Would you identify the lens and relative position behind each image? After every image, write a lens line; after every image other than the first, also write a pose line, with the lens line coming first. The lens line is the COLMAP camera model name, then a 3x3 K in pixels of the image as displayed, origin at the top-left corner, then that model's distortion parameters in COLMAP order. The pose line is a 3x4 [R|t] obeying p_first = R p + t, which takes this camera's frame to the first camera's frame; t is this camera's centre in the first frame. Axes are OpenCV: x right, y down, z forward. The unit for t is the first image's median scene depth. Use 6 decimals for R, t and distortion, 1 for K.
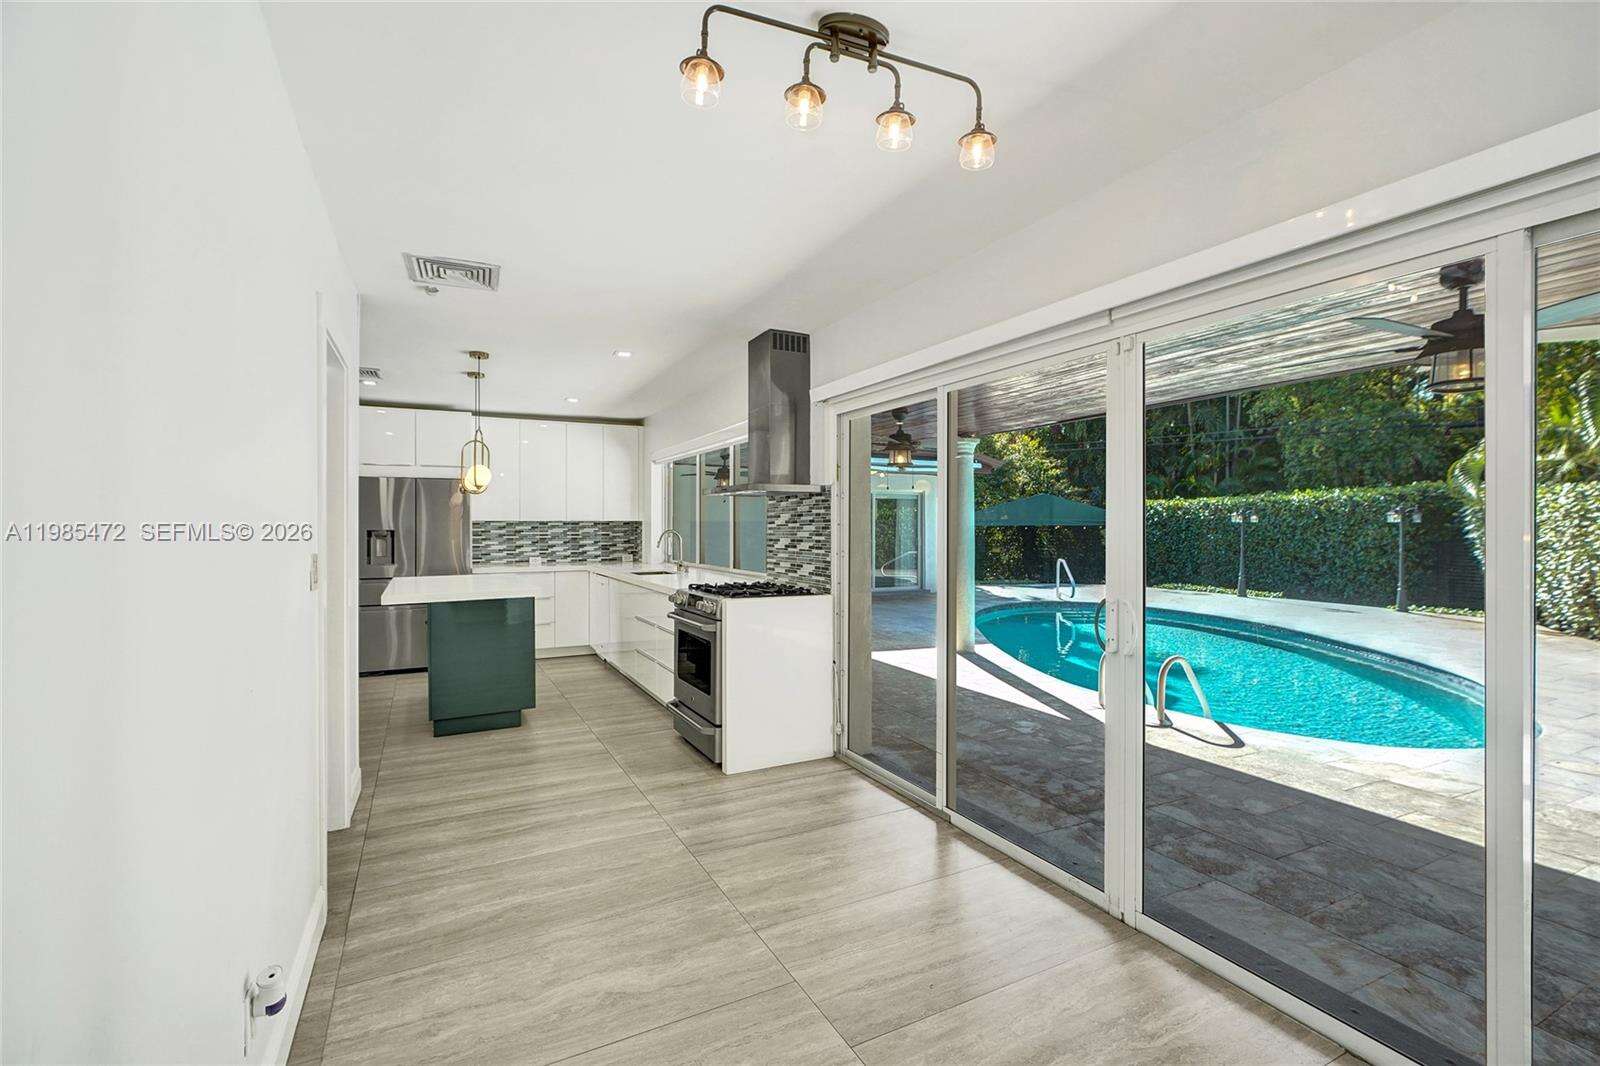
lens RADIAL K [[729.1, 0, 769.3], [0, 729.1, 518.5], [0, 0, 1]] dist [-0.009769, 0.004721]
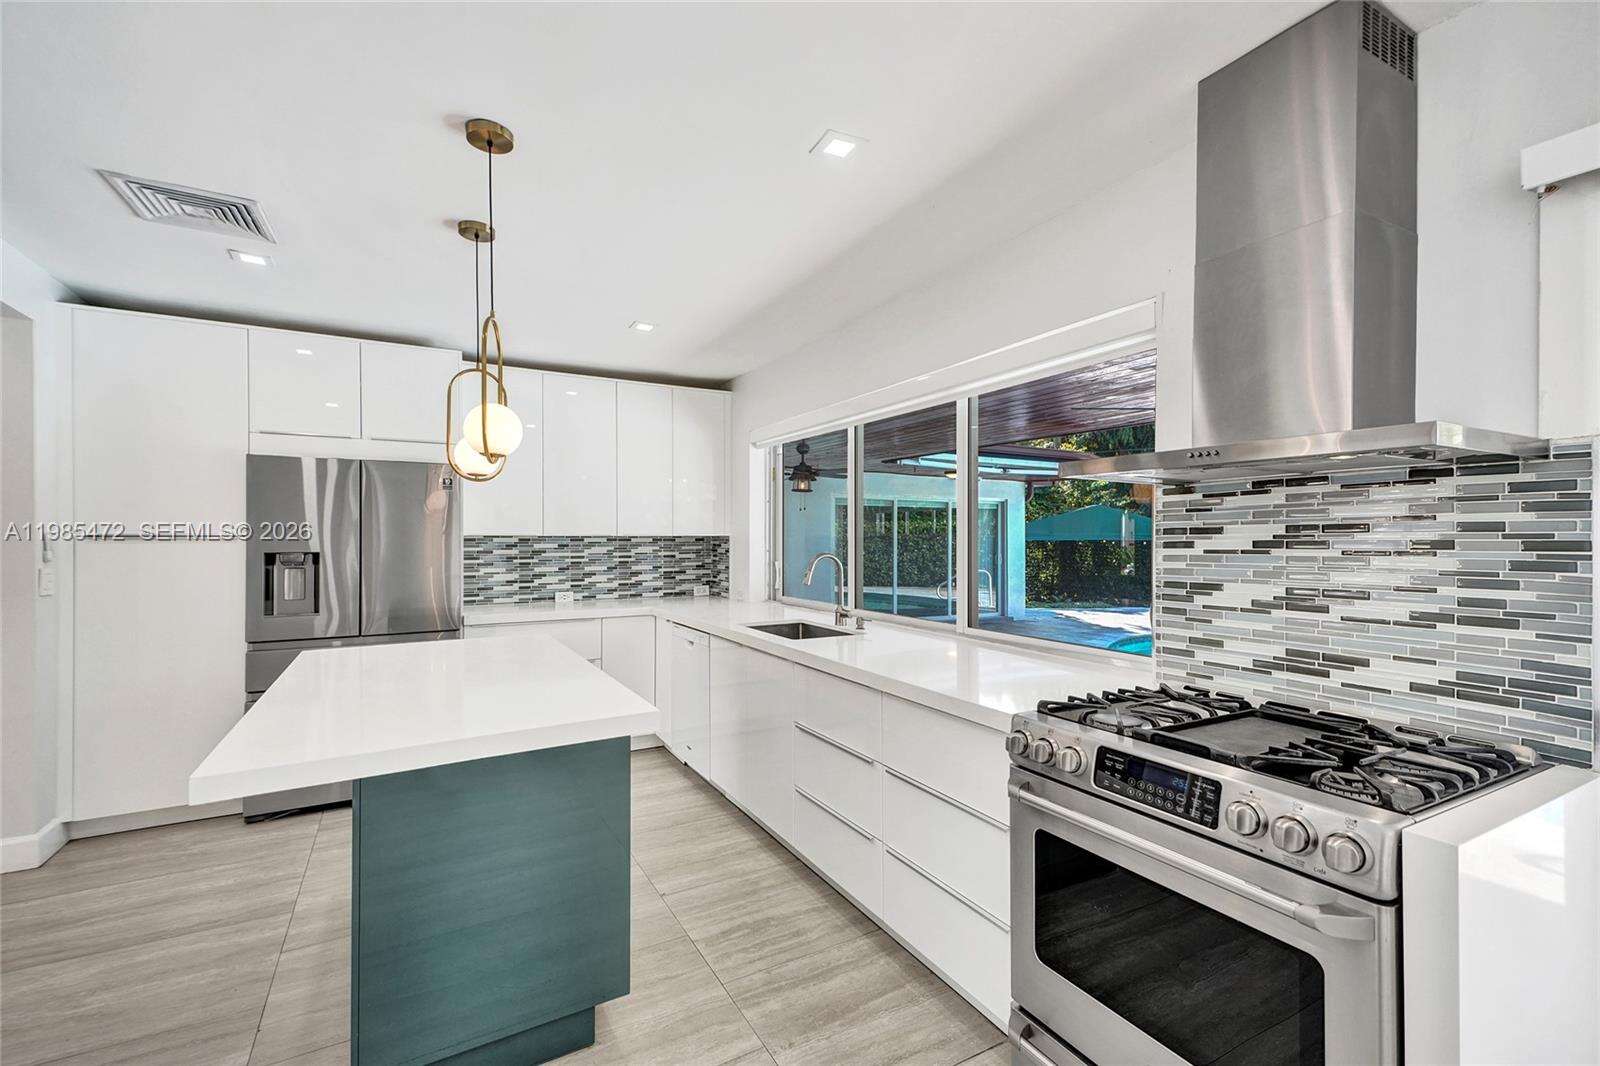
lens RADIAL K [[729.1, 0, 802.3], [0, 729.1, 534.0], [0, 0, 1]] dist [-0.009769, 0.004721]
pose [[0.998273, 0.004339, 0.058578, -0.158483], [-0.004589, 0.999981, 0.004133, -0.001260], [-0.058559, -0.004394, 0.998274, 0.370596]]
